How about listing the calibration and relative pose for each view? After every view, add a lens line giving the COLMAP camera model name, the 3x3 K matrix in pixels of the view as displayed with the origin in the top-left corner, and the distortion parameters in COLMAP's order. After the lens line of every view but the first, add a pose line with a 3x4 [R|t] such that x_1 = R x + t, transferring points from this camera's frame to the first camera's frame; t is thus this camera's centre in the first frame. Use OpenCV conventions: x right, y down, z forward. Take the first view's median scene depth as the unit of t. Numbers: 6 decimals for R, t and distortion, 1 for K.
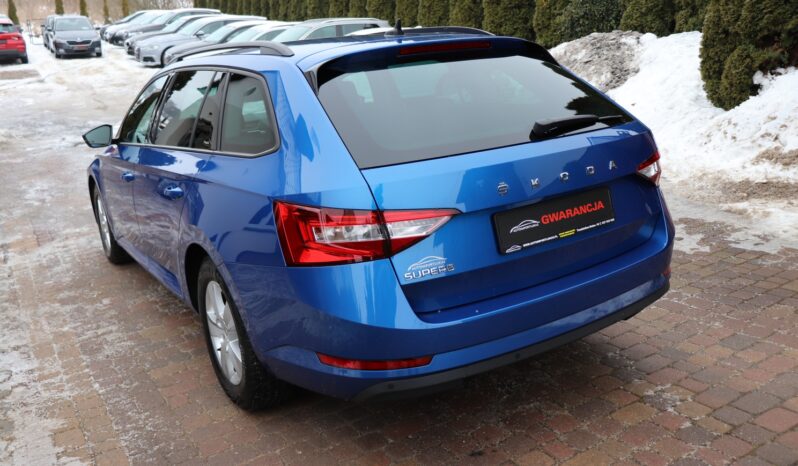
lens RADIAL K [[711.7, 0, 390.6], [0, 711.7, 236.9], [0, 0, 1]] dist [-0.127138, 0.084954]
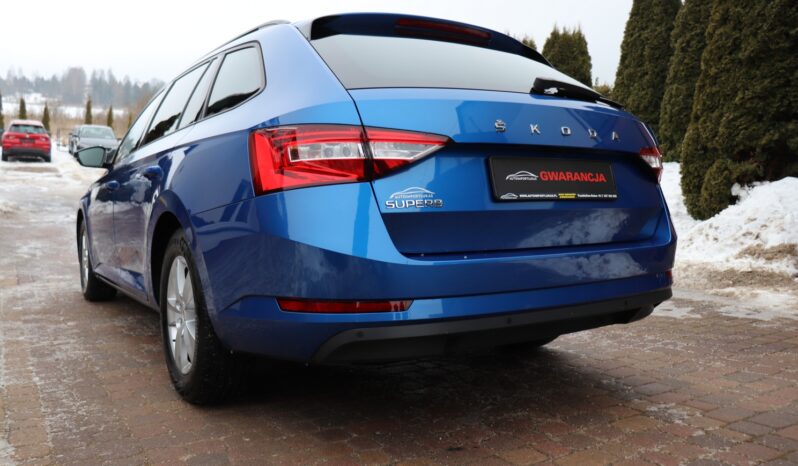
lens RADIAL K [[681.5, 0, 390.8], [0, 681.5, 199.2], [0, 0, 1]] dist [-0.150528, 0.104240]
pose [[0.996892, 0.078511, 0.006440, 0.013795], [-0.074908, 0.970082, -0.230931, 0.169554], [-0.024378, 0.229731, 0.972949, 0.123641]]
